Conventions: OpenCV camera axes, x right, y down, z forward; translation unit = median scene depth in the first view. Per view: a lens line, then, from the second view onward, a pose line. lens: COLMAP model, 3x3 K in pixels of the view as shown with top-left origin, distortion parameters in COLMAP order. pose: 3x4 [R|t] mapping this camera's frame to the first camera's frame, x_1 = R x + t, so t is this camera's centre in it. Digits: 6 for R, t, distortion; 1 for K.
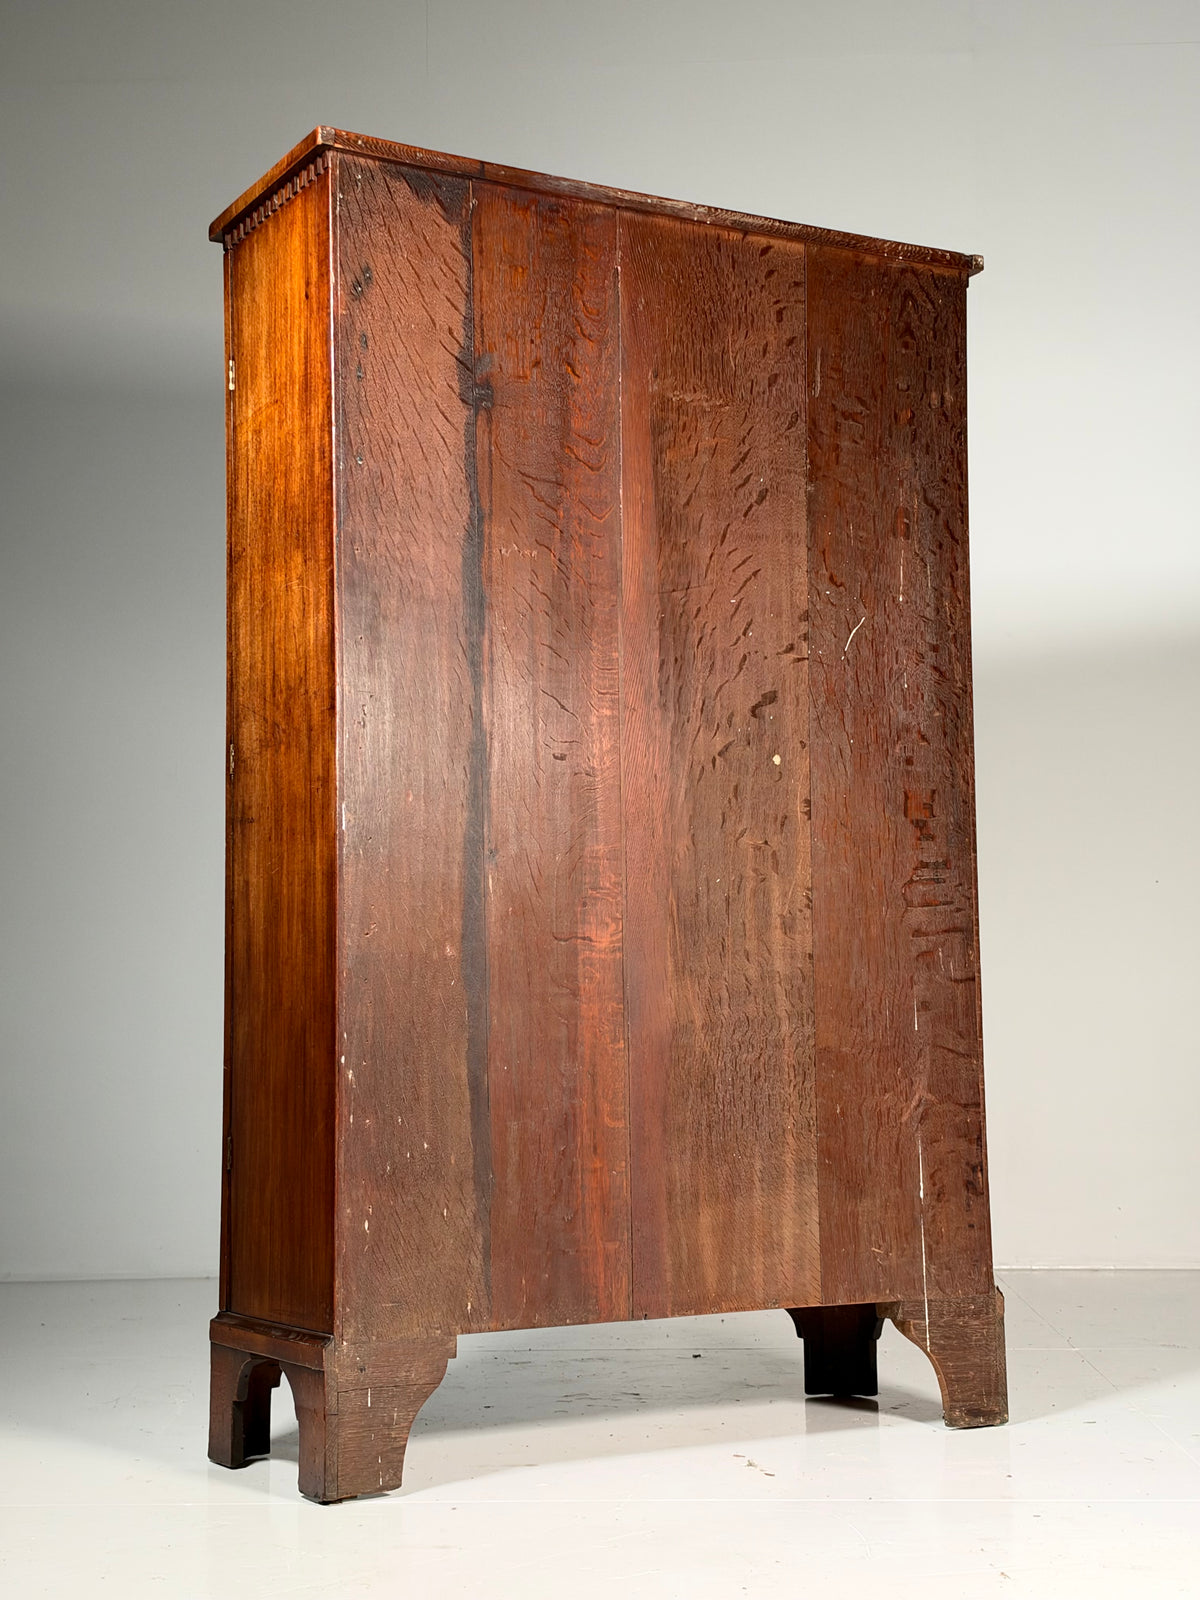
lens RADIAL K [[2338.4, 0, 603.4], [0, 2338.4, 806.0], [0, 0, 1]] dist [0.297405, -1.043588]
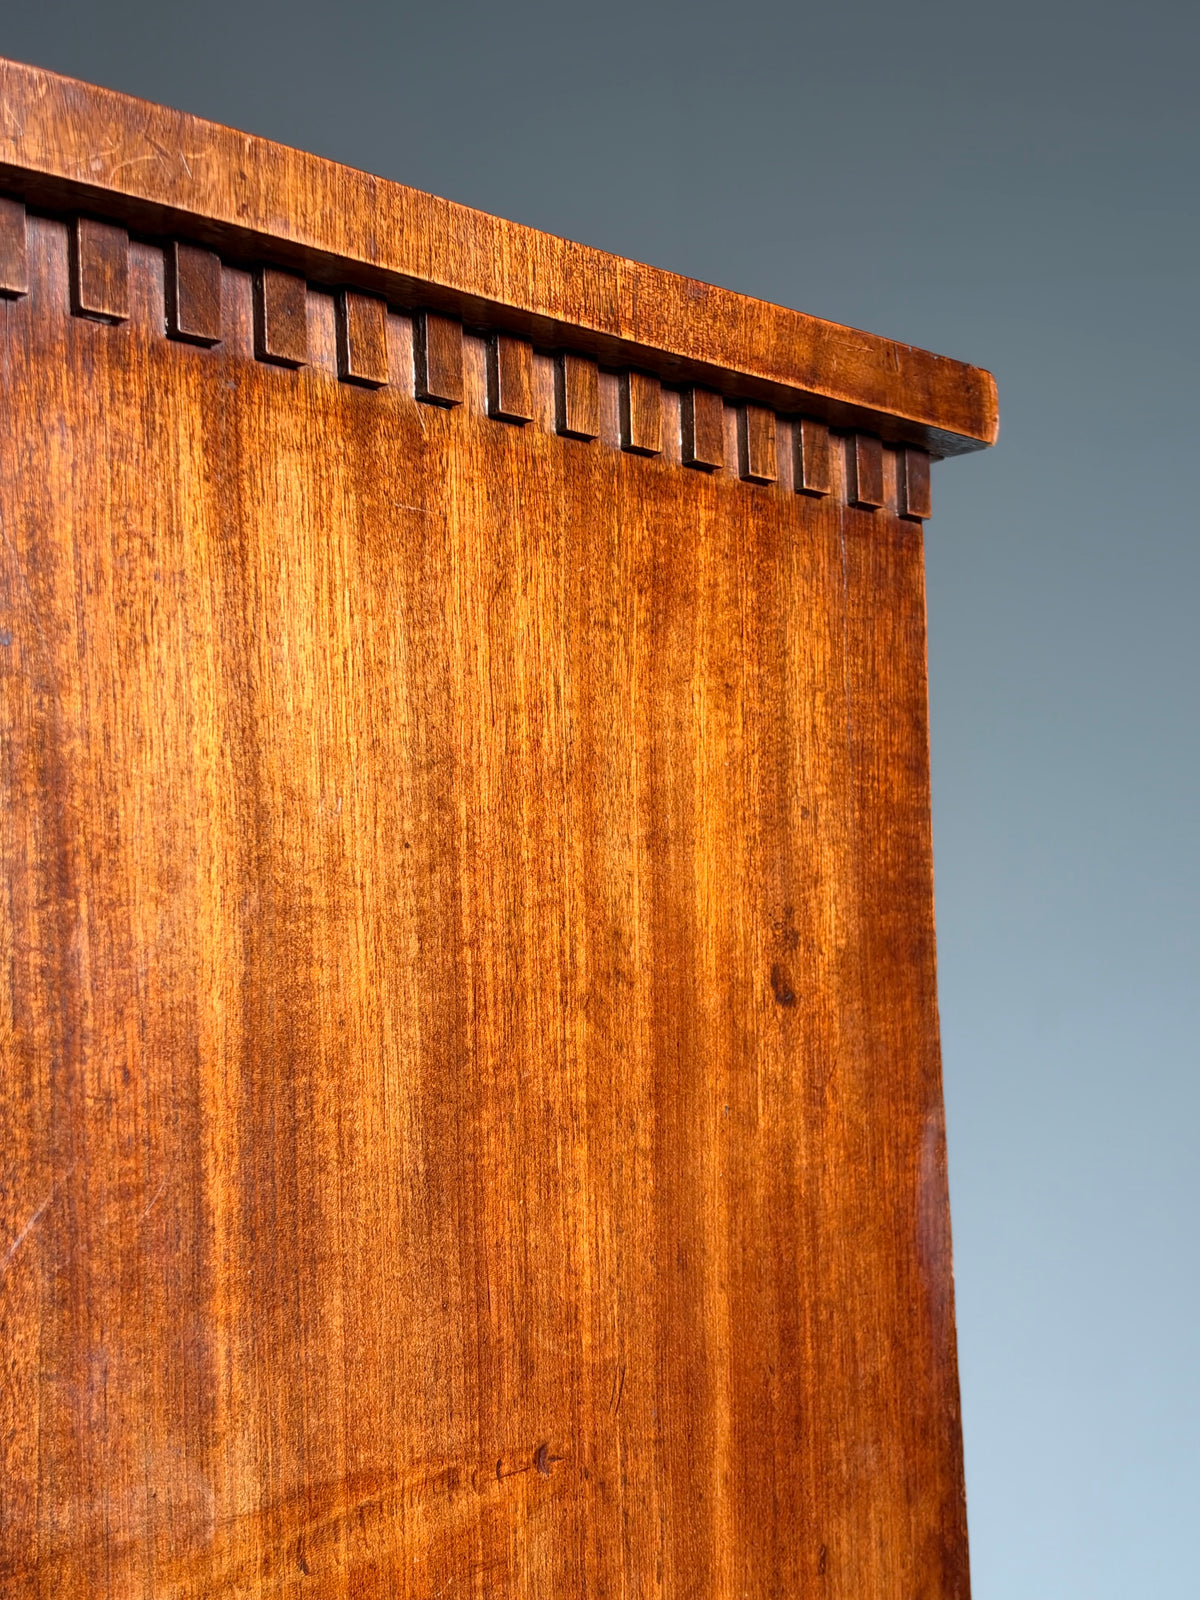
lens RADIAL K [[2398.3, 0, 604.3], [0, 2398.3, 796.9], [0, 0, 1]] dist [0.271108, -0.765591]
pose [[-0.286826, 0.131761, 0.948878, -0.328693], [-0.059040, 0.986182, -0.154788, -0.196337], [-0.956162, -0.100419, -0.275084, 1.071973]]
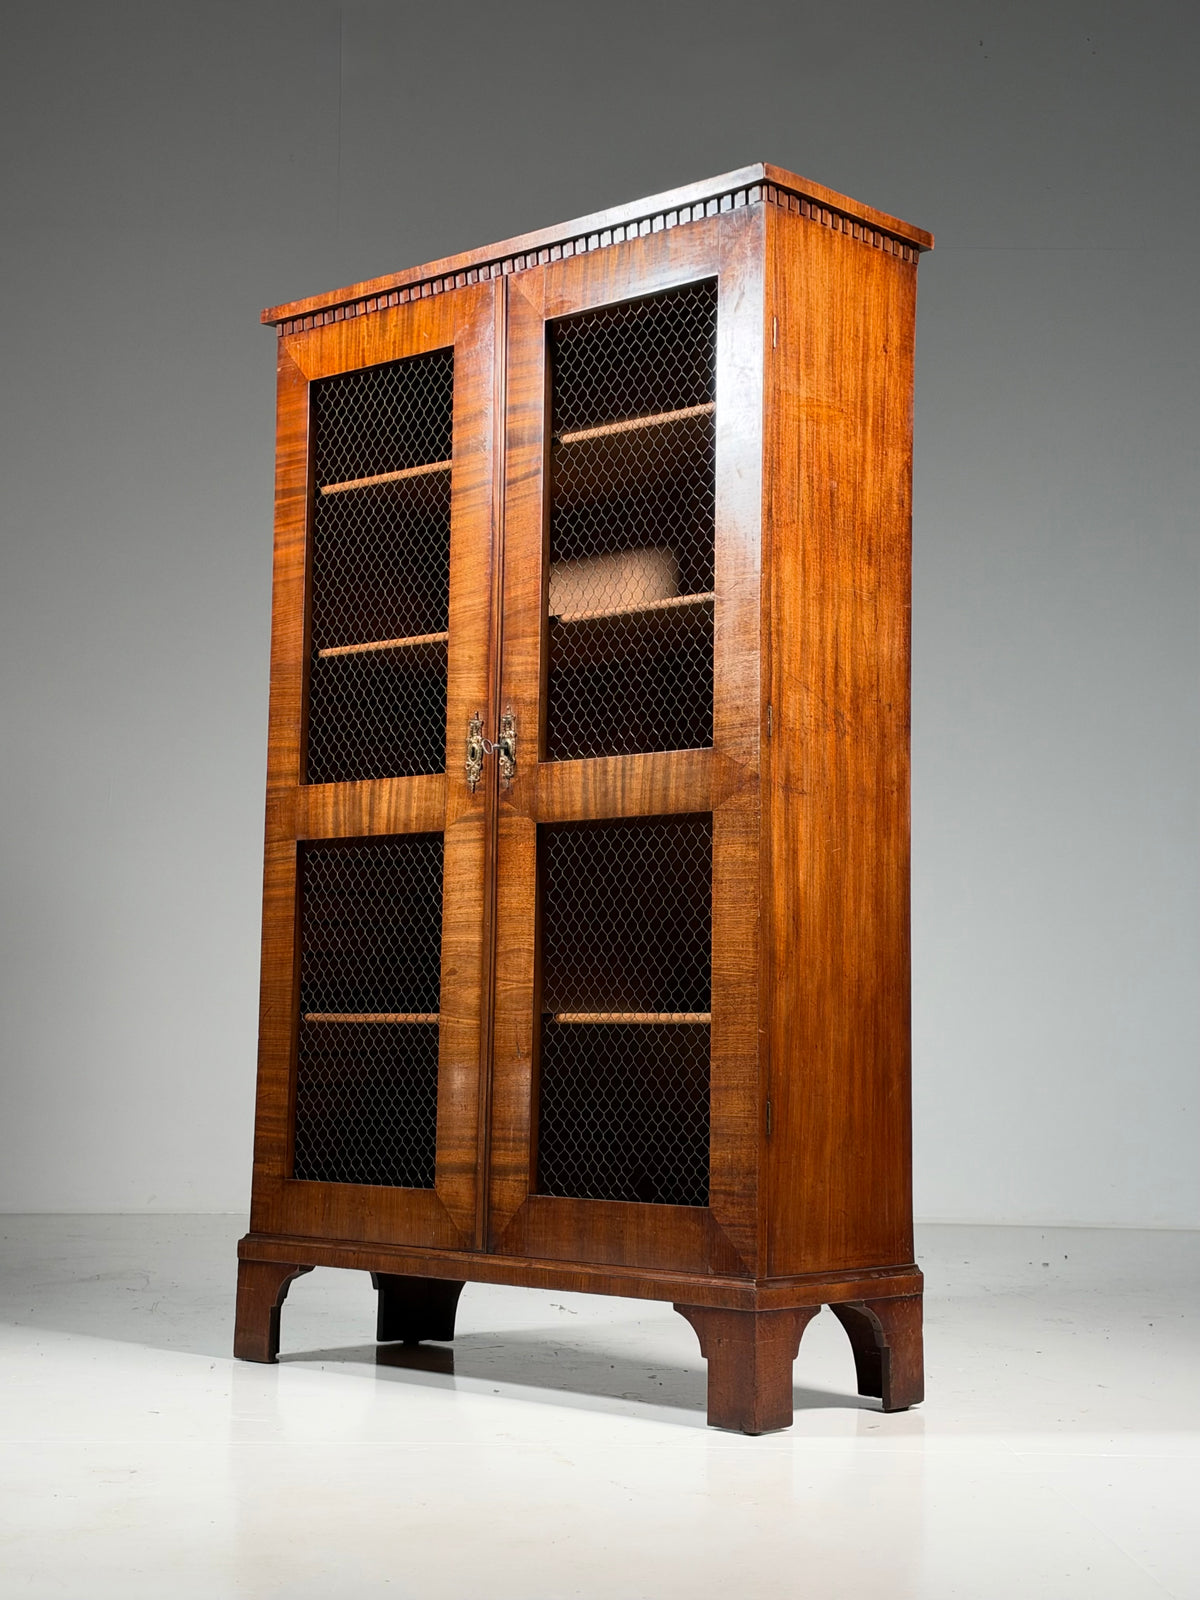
lens RADIAL K [[2398.3, 0, 604.3], [0, 2398.3, 796.9], [0, 0, 1]] dist [0.271108, -0.765591]
pose [[-0.302981, 0.107953, 0.946862, -1.143865], [-0.110509, 0.982881, -0.147420, 0.176663], [-0.946568, -0.149302, -0.285865, 1.415388]]
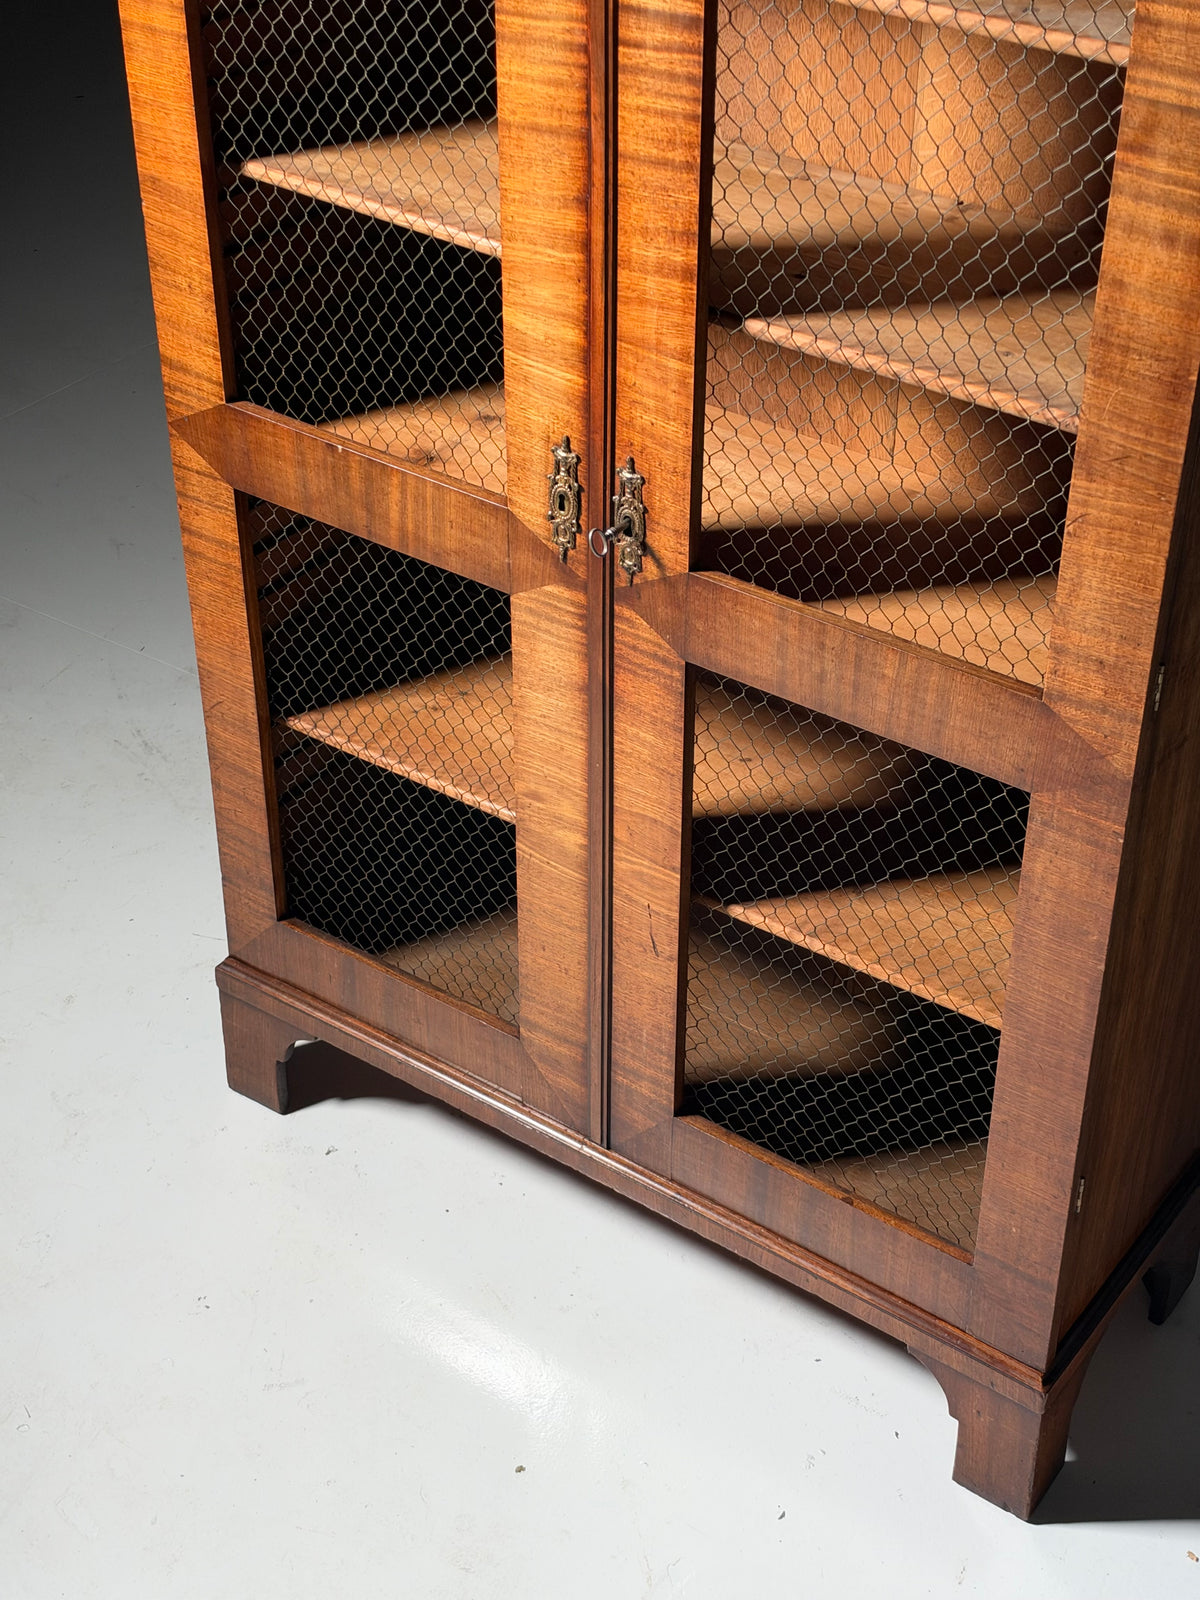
lens RADIAL K [[2398.3, 0, 604.3], [0, 2398.3, 796.9], [0, 0, 1]] dist [0.271108, -0.765591]
pose [[-0.402350, -0.519976, 0.753485, -0.574949], [-0.092661, 0.841947, 0.531544, -0.303012], [-0.910785, 0.144048, -0.386939, 1.407402]]
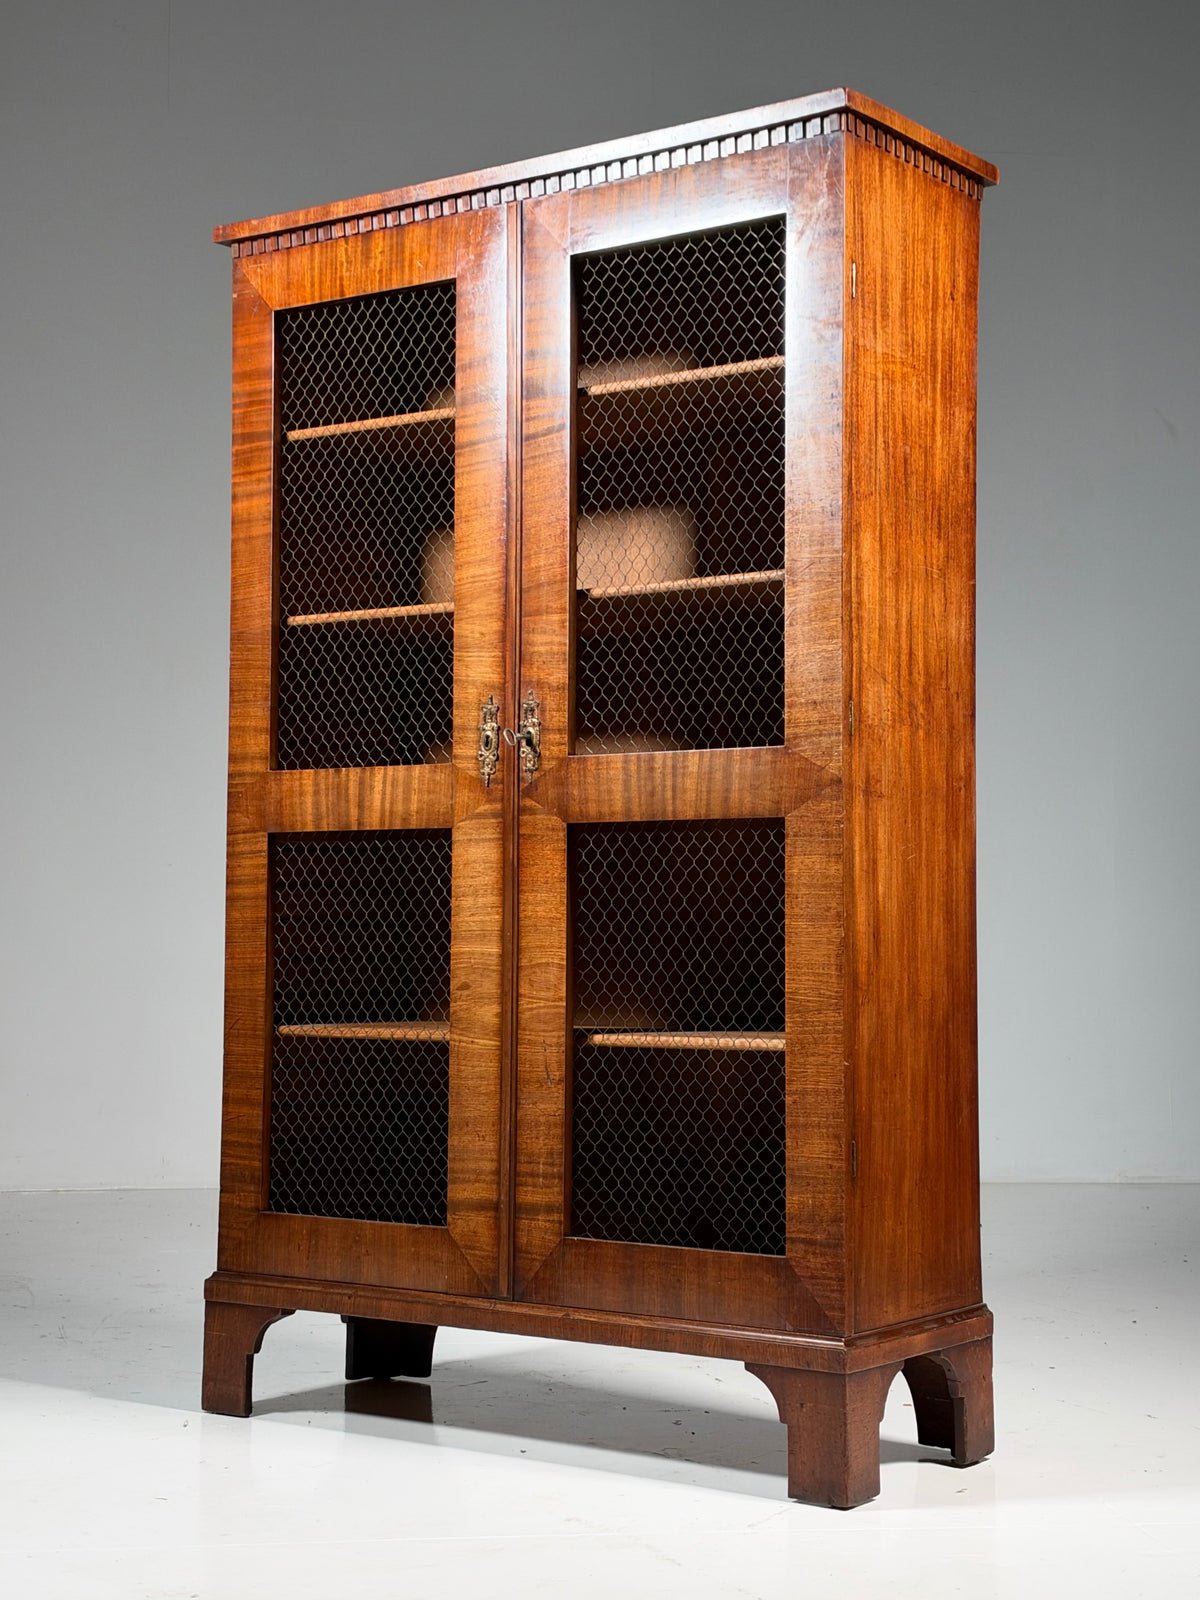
lens RADIAL K [[2461.5, 0, 611.3], [0, 2461.5, 799.0], [0, 0, 1]] dist [0.288129, -0.892715]
pose [[-0.411482, 0.065275, 0.909077, -1.015405], [-0.095033, 0.988922, -0.114024, 0.131978], [-0.906450, -0.133311, -0.400720, 1.523014]]
